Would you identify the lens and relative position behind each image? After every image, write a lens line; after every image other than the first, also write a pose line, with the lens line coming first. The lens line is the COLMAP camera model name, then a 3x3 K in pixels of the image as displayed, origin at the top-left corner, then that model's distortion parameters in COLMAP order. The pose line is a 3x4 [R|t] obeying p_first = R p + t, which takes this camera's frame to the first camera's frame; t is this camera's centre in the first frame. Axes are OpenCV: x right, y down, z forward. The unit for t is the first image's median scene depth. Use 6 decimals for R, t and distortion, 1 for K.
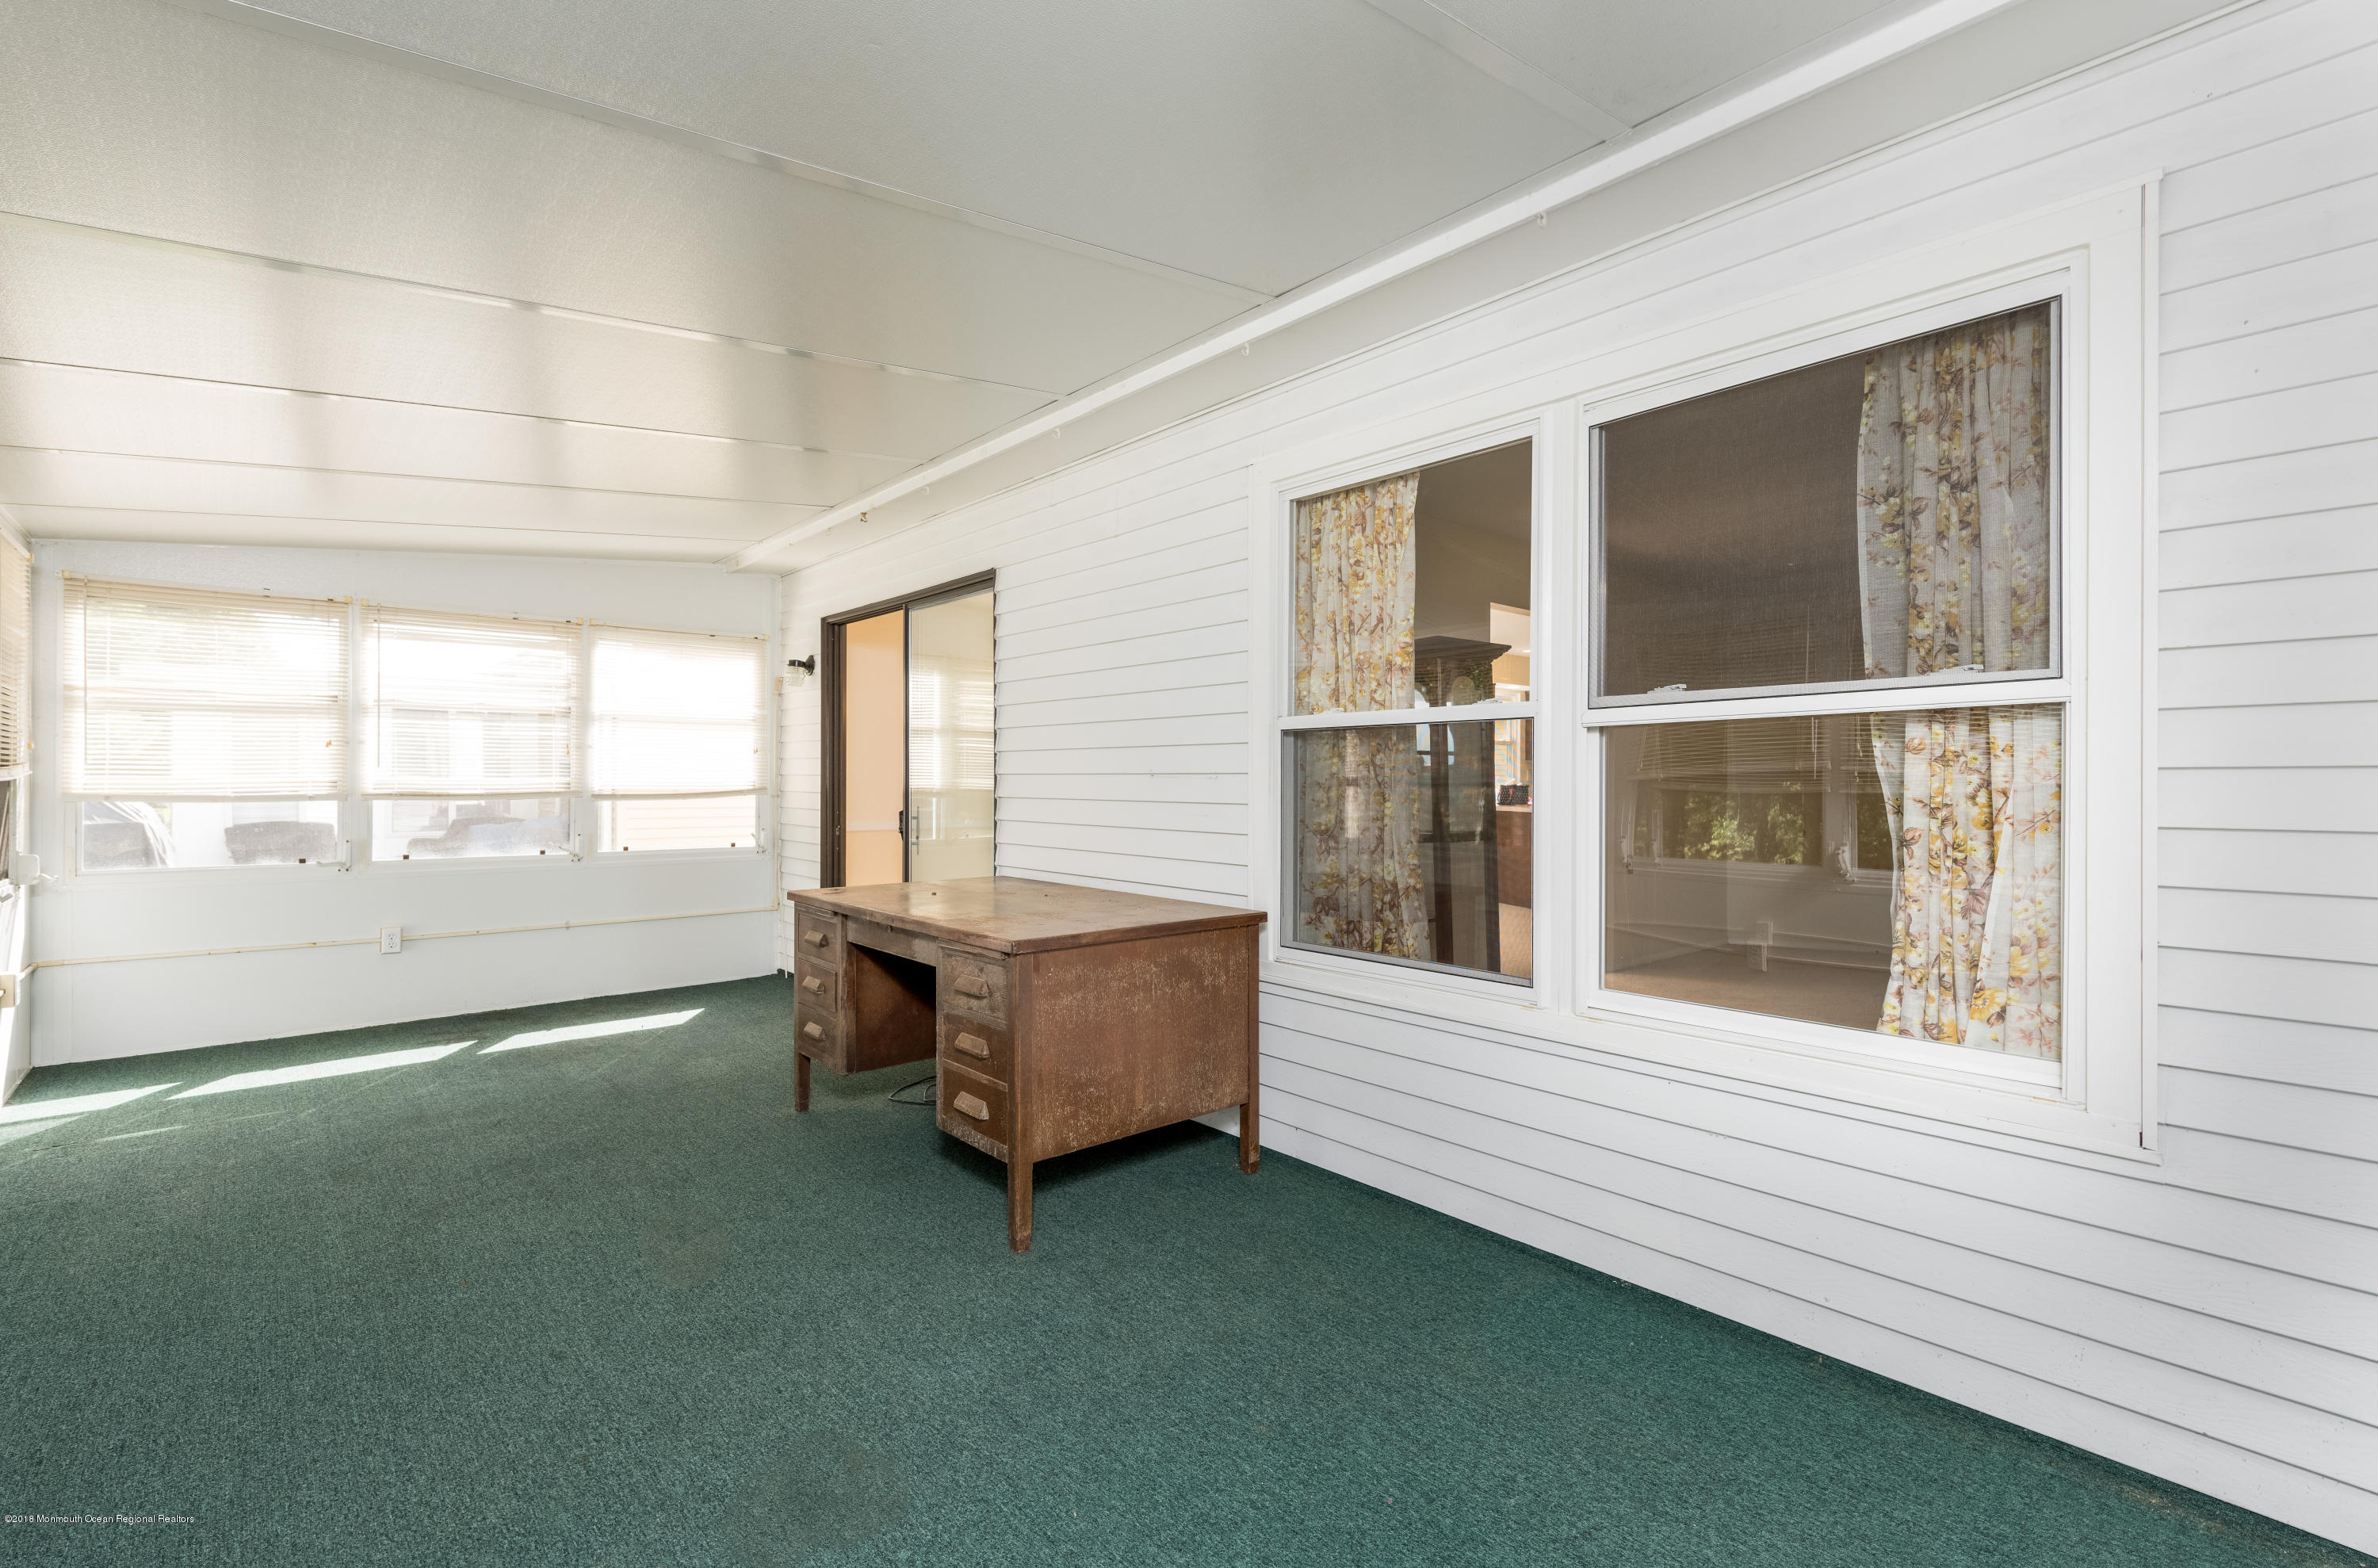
lens RADIAL K [[1079.8, 0, 1189.0], [0, 1079.8, 784.0], [0, 0, 1]] dist [-0.000864, -0.000089]
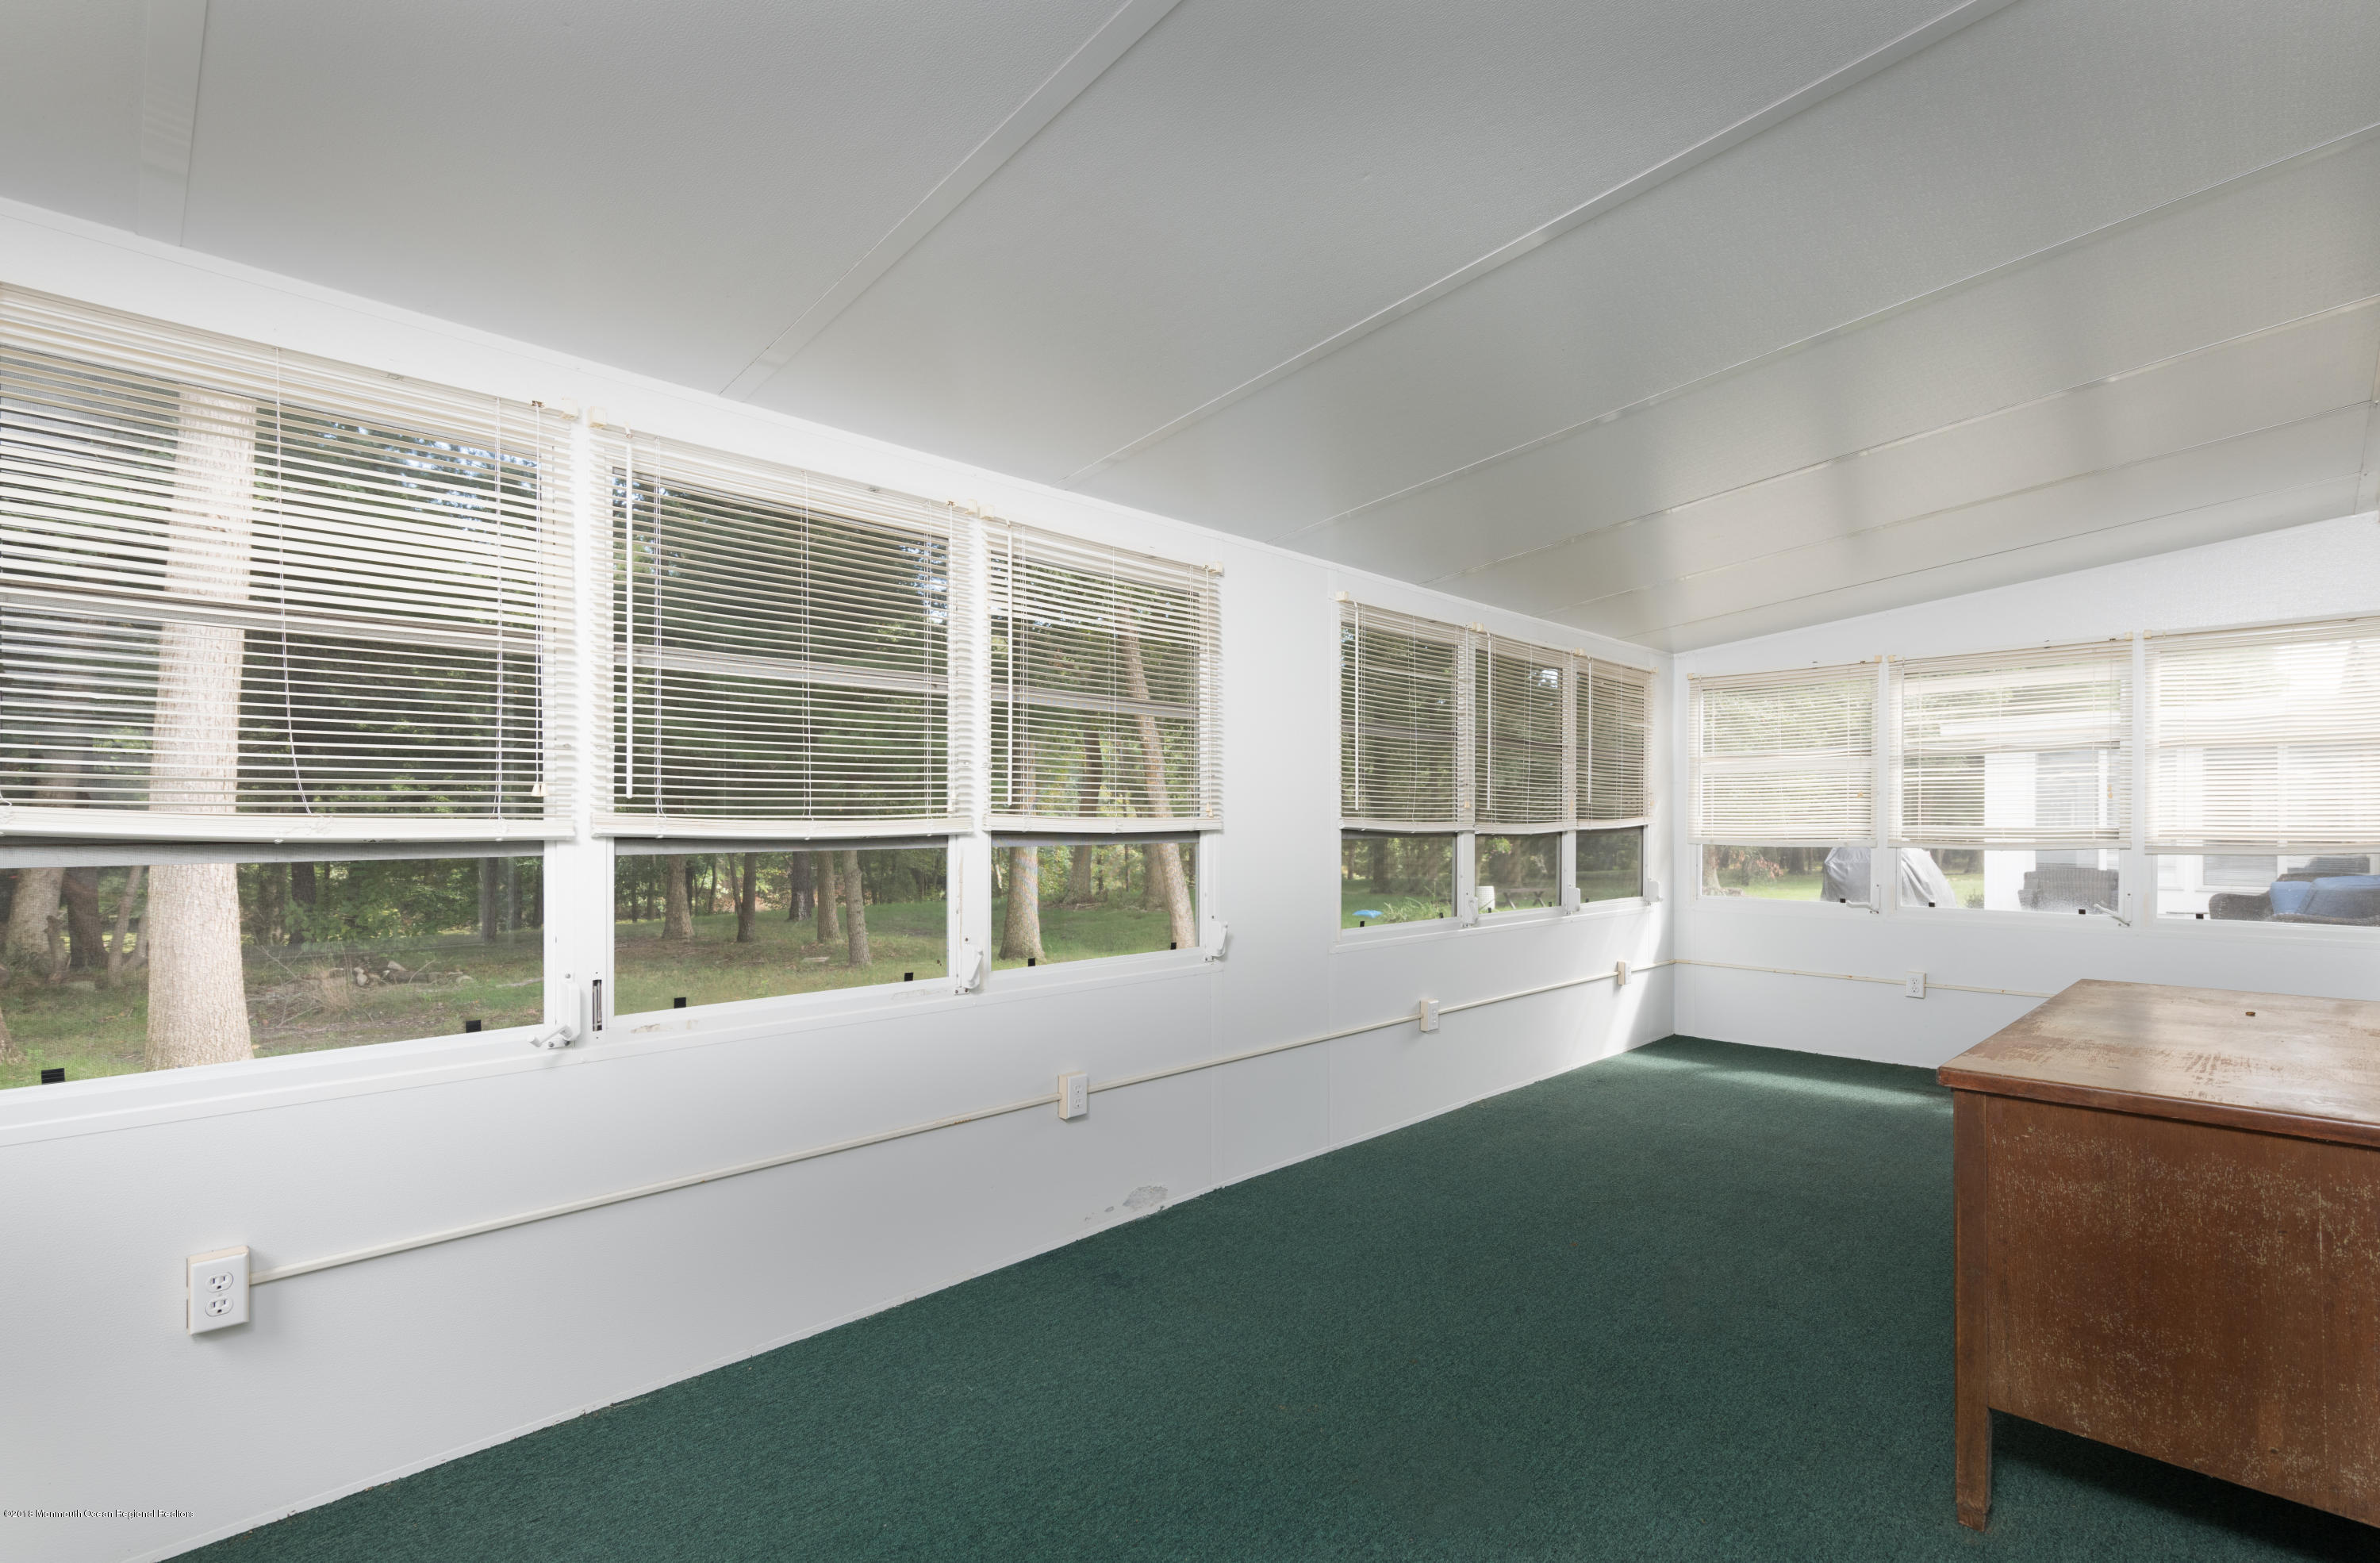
lens RADIAL K [[1080.7, 0, 1190.0], [0, 1080.7, 781.5], [0, 0, 1]] dist [-0.000864, -0.000089]
pose [[0.069502, -0.035474, -0.996951, 0.474938], [-0.006153, 0.999333, -0.035988, -0.019604], [0.997563, 0.008636, 0.069237, 0.398432]]
